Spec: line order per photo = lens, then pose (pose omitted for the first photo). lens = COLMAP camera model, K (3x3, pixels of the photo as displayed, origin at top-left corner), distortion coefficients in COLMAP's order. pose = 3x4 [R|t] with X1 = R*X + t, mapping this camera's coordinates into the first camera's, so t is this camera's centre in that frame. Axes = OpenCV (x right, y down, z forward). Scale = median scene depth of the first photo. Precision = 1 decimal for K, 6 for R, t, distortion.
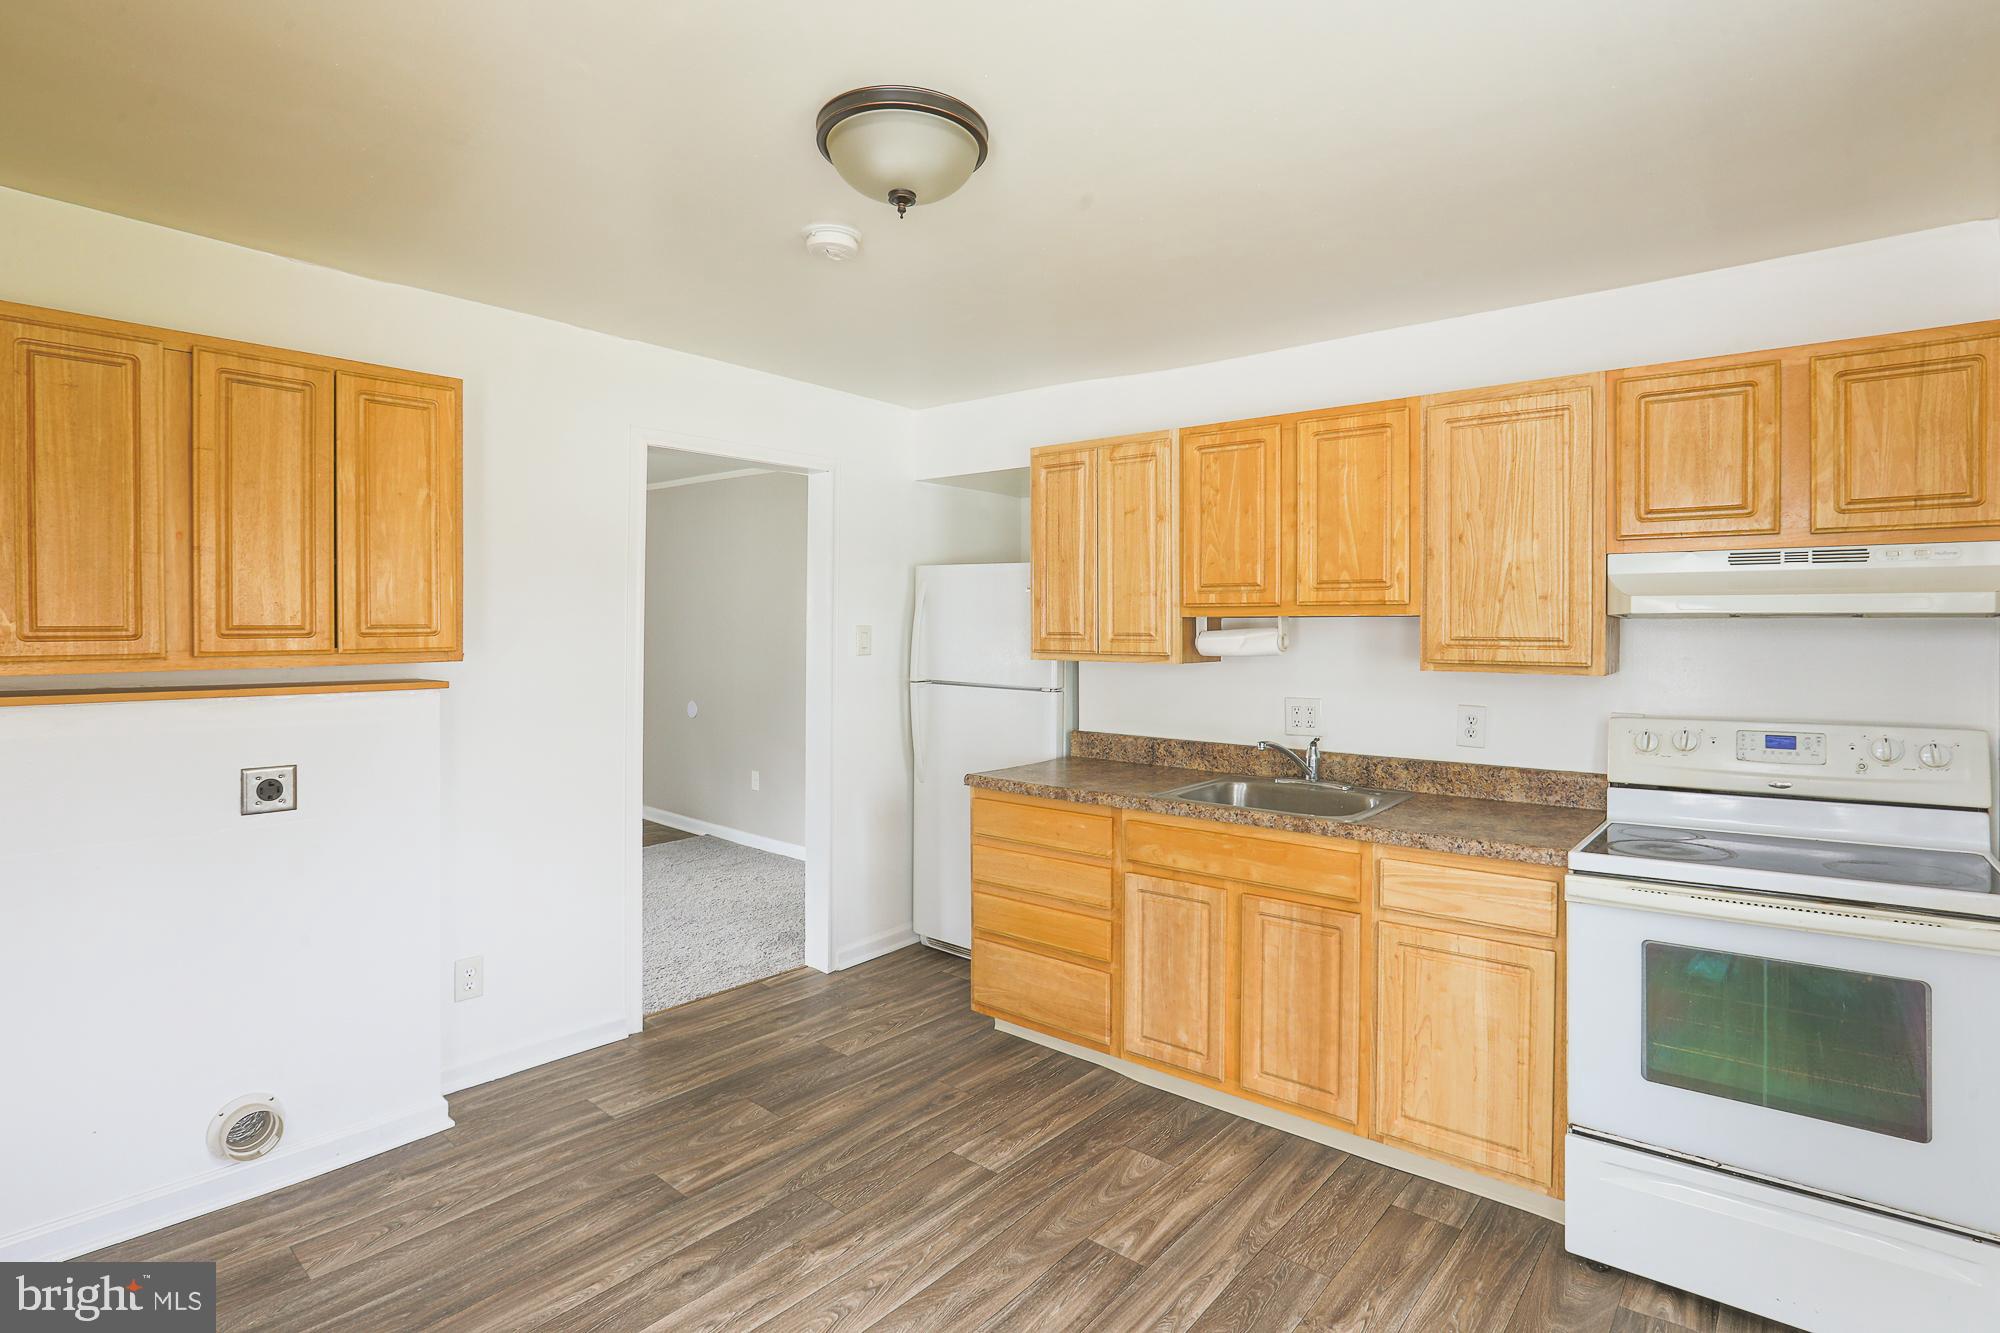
lens RADIAL K [[978.6, 0, 1022.0], [0, 978.6, 640.7], [0, 0, 1]] dist [-0.042983, 0.013004]
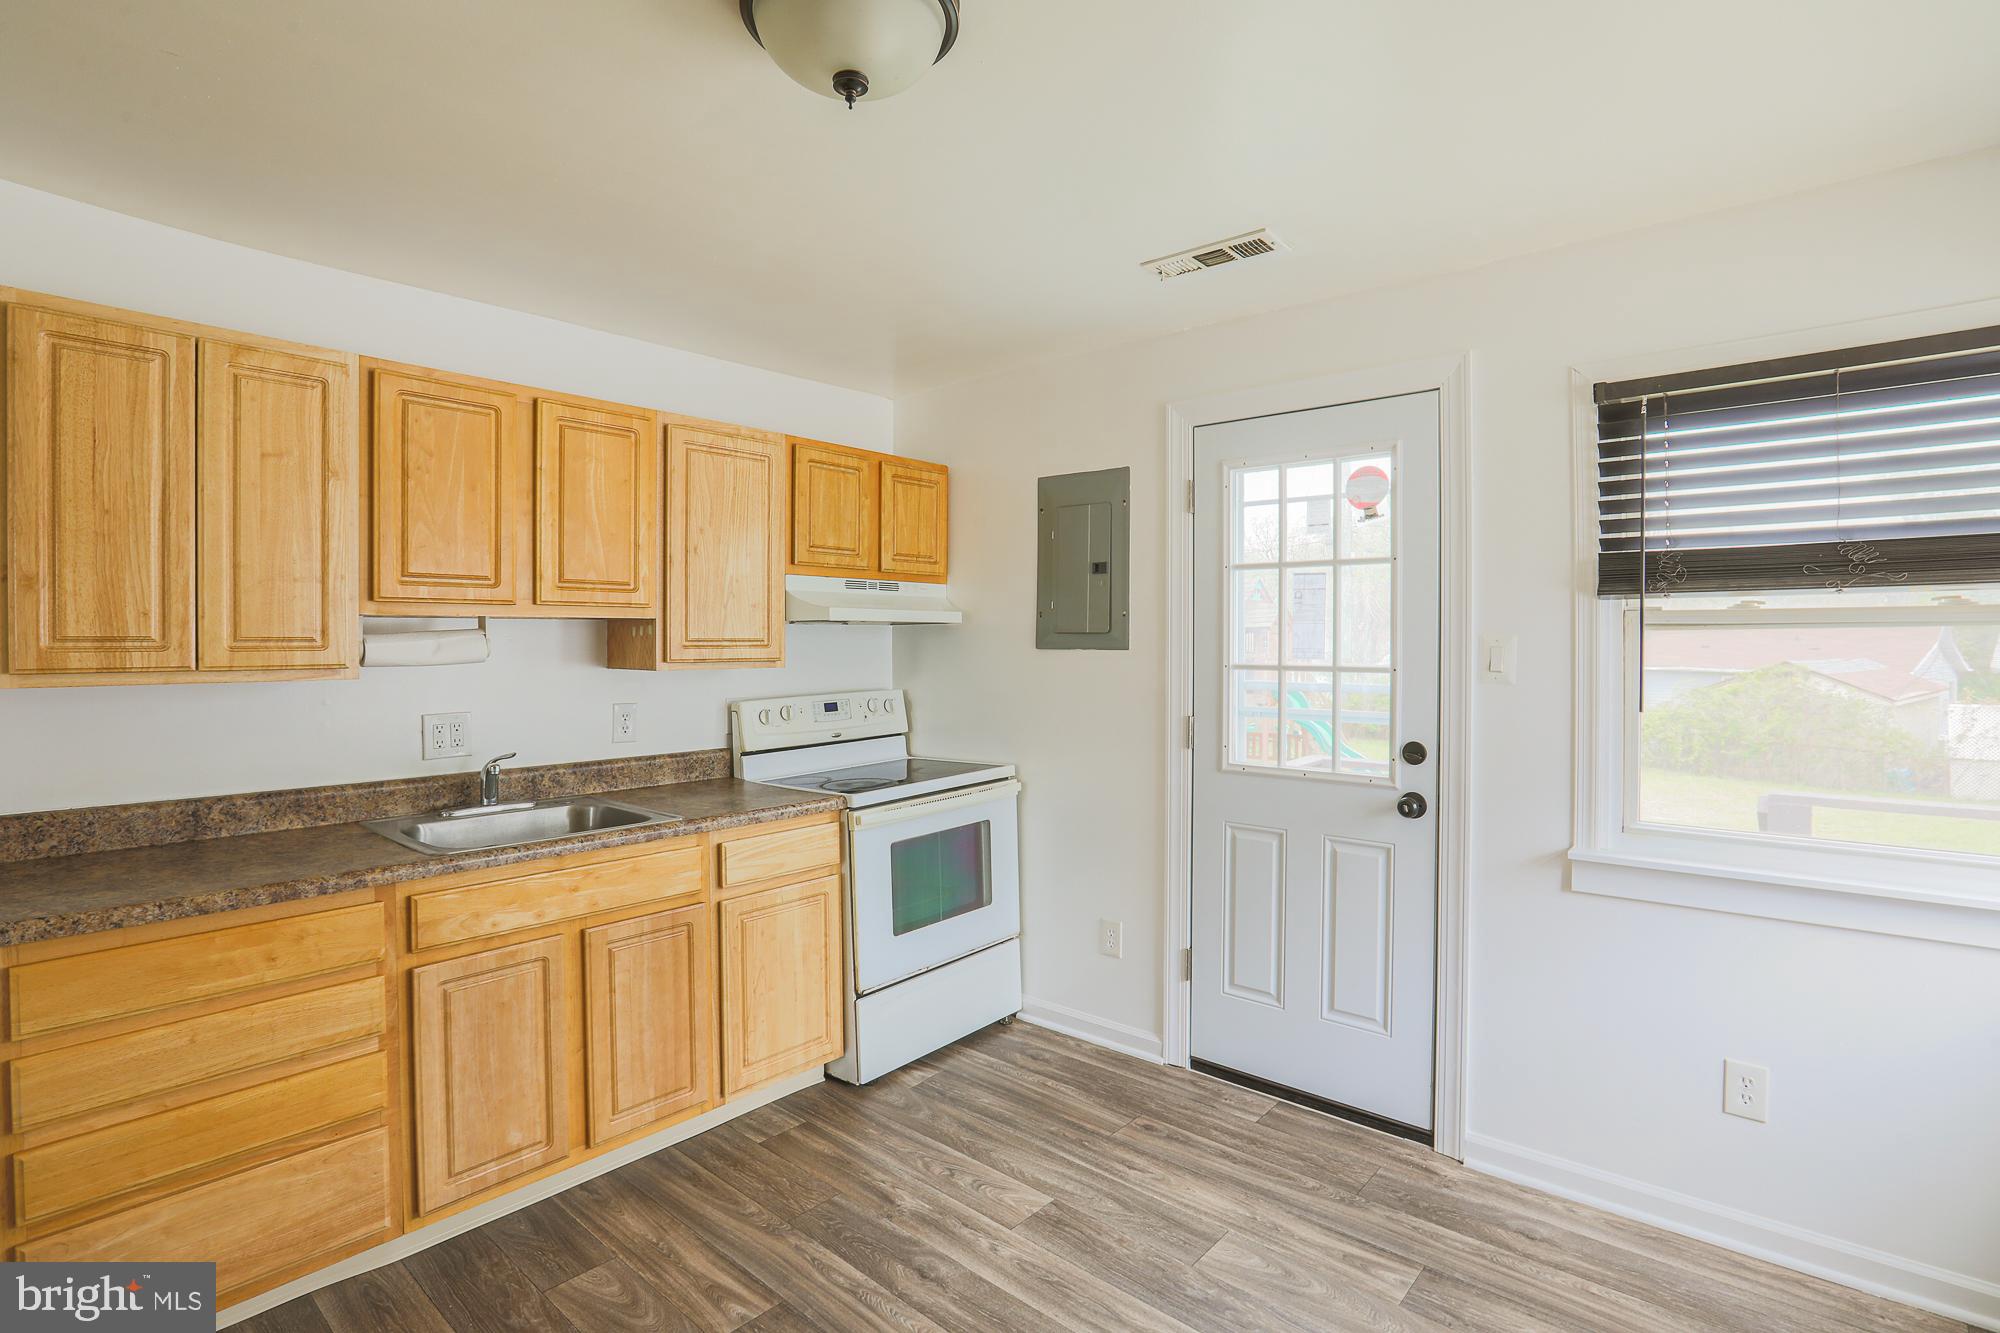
lens RADIAL K [[978.6, 0, 1002.8], [0, 978.6, 648.4], [0, 0, 1]] dist [-0.042983, 0.013004]
pose [[0.034836, -0.014972, 0.999281, -0.649327], [0.012251, 0.999819, 0.014553, -0.004365], [-0.999318, 0.011736, 0.035014, 0.599610]]
